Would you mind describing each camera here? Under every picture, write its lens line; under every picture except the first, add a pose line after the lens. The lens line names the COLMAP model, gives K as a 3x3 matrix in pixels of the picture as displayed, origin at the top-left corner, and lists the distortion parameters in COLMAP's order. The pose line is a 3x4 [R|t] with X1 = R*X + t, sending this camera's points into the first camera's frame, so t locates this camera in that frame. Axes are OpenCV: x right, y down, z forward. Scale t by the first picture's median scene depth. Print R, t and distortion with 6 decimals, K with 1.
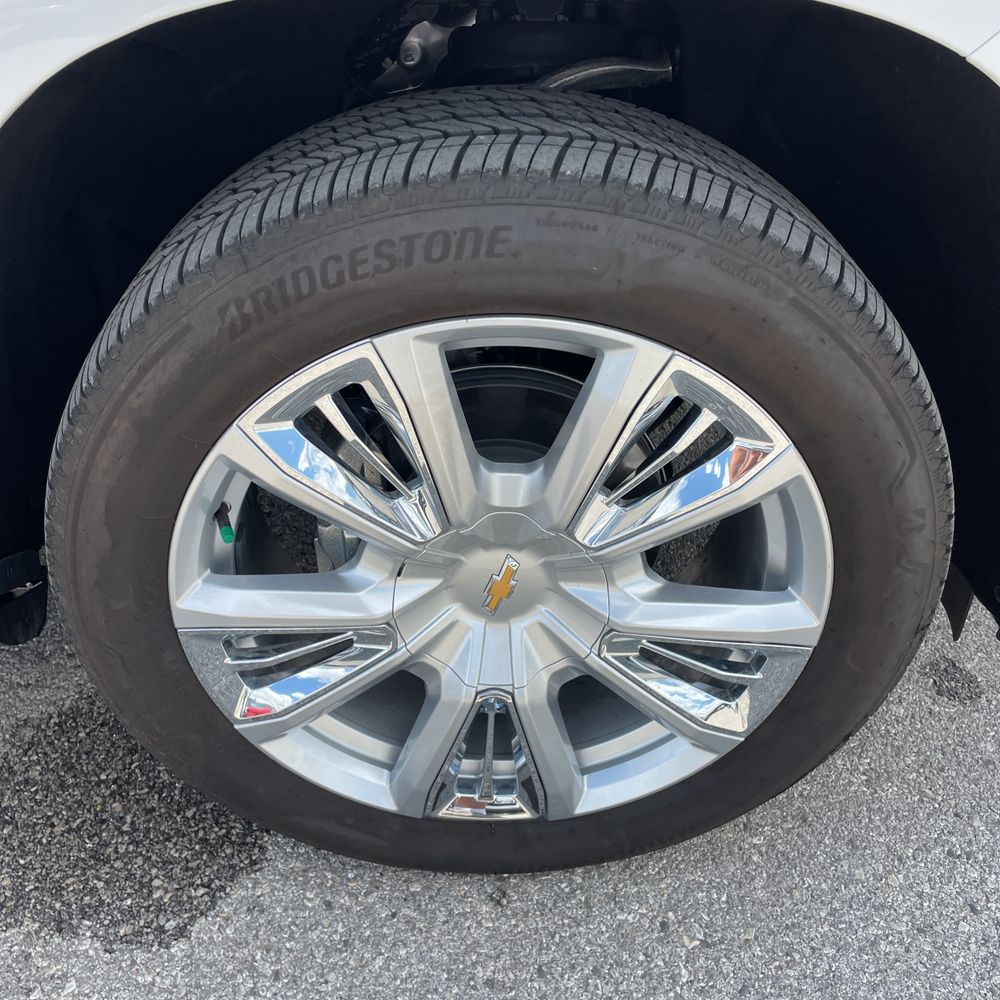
lens RADIAL K [[1009.6, 0, 495.2], [0, 1009.6, 500.2], [0, 0, 1]] dist [0.085243, -0.117422]
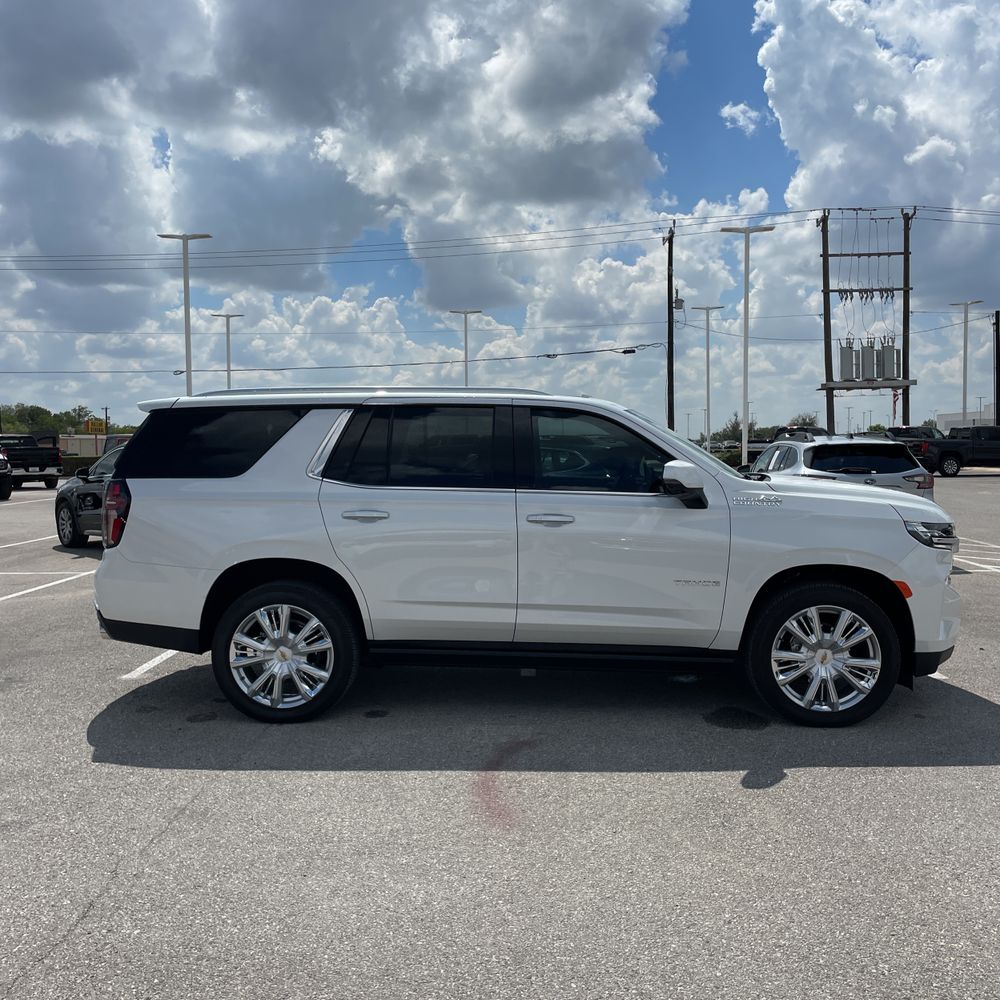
lens RADIAL K [[1002.7, 0, 488.8], [0, 1002.7, 481.6], [0, 0, 1]] dist [0.090070, -0.133899]
pose [[0.996431, 0.025550, -0.080450, -1.623352], [-0.065662, 0.833531, -0.548557, 2.824111], [0.053042, 0.551882, 0.832234, -4.975440]]
